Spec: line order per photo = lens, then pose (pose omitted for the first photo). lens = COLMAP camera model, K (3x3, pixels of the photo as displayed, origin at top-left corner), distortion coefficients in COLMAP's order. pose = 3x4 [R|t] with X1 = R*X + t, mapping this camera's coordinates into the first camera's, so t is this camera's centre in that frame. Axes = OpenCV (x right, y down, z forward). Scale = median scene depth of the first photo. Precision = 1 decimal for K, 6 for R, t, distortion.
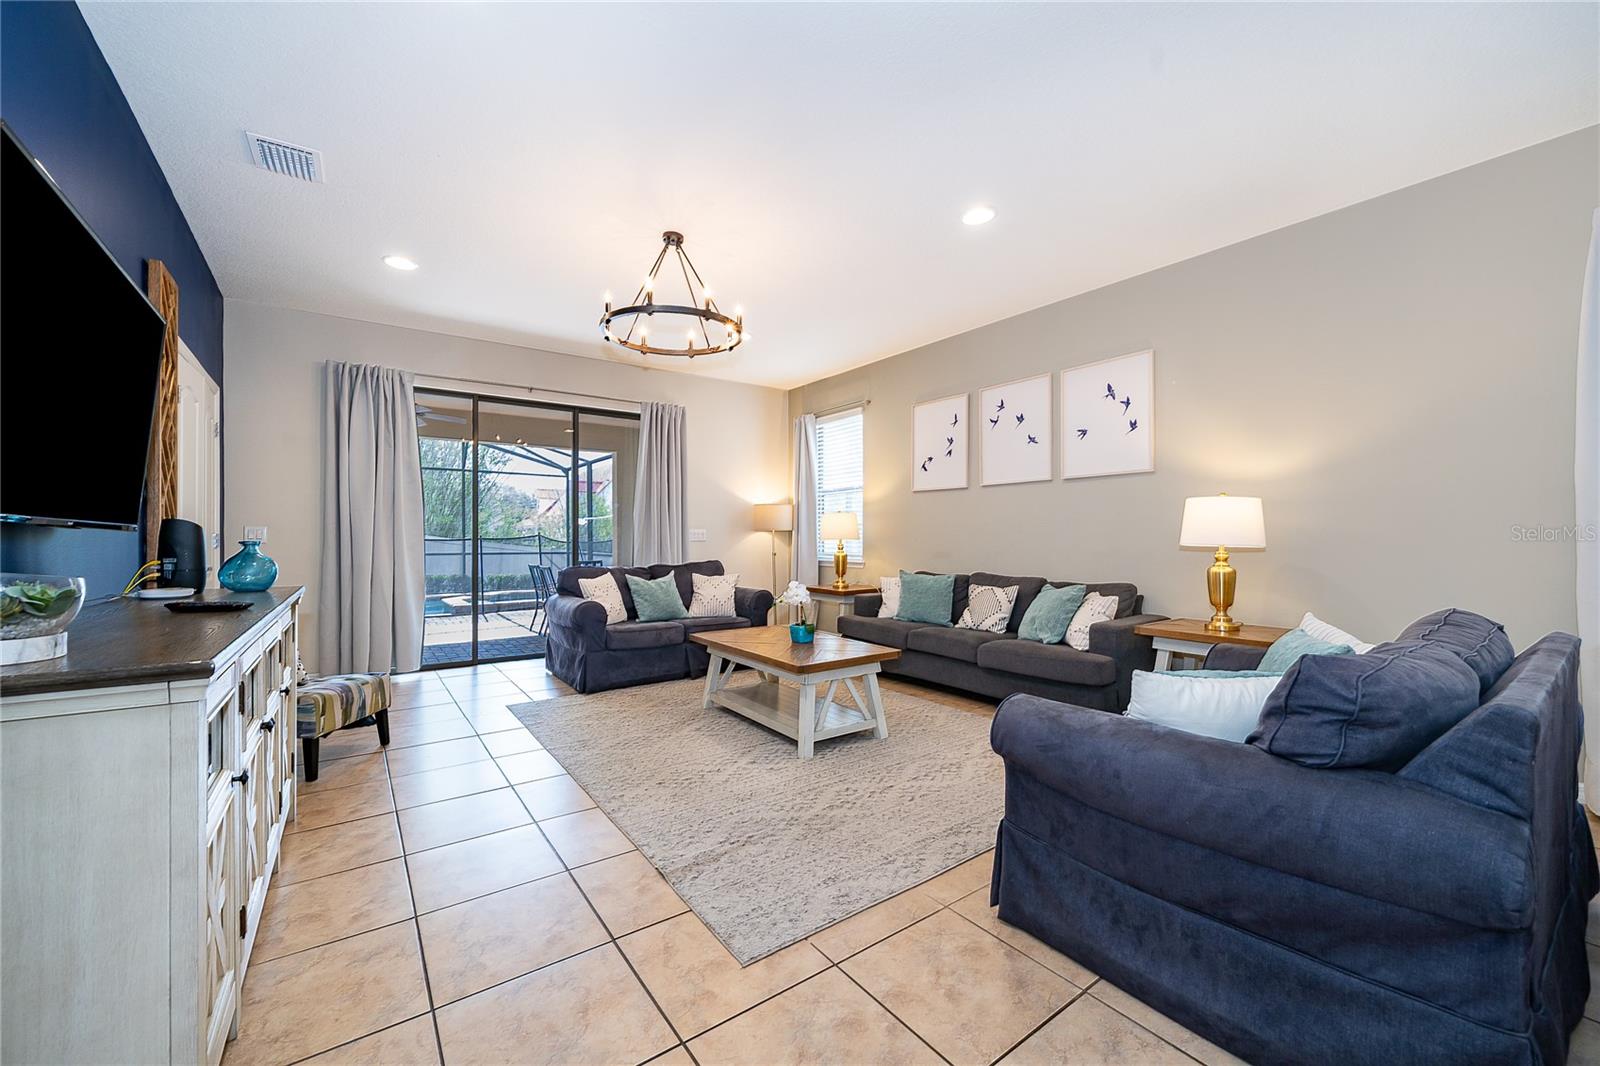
lens RADIAL K [[639.7, 0, 801.7], [0, 639.7, 532.7], [0, 0, 1]] dist [-0.003893, -0.000076]
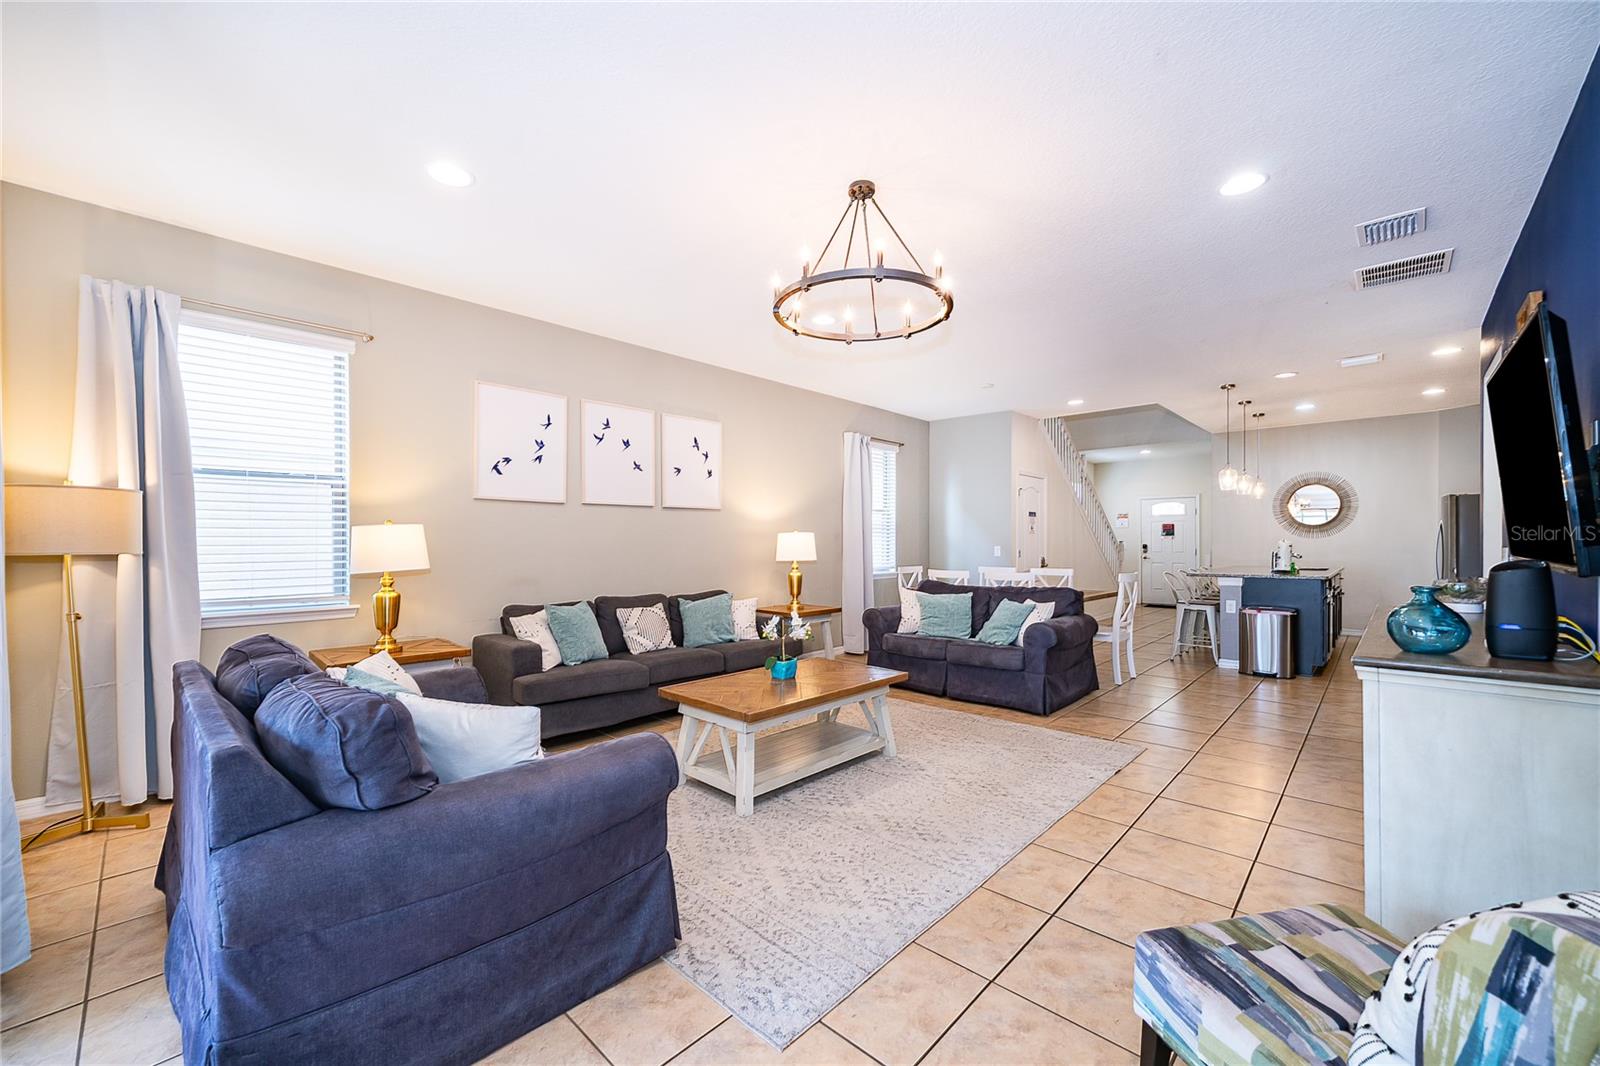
lens RADIAL K [[639.7, 0, 795.1], [0, 639.7, 546.7], [0, 0, 1]] dist [-0.003893, -0.000076]
pose [[-0.203192, 0.011627, 0.979070, -0.728141], [0.010348, 0.999899, -0.009727, 0.000262], [-0.979084, 0.008155, -0.203292, 0.962434]]
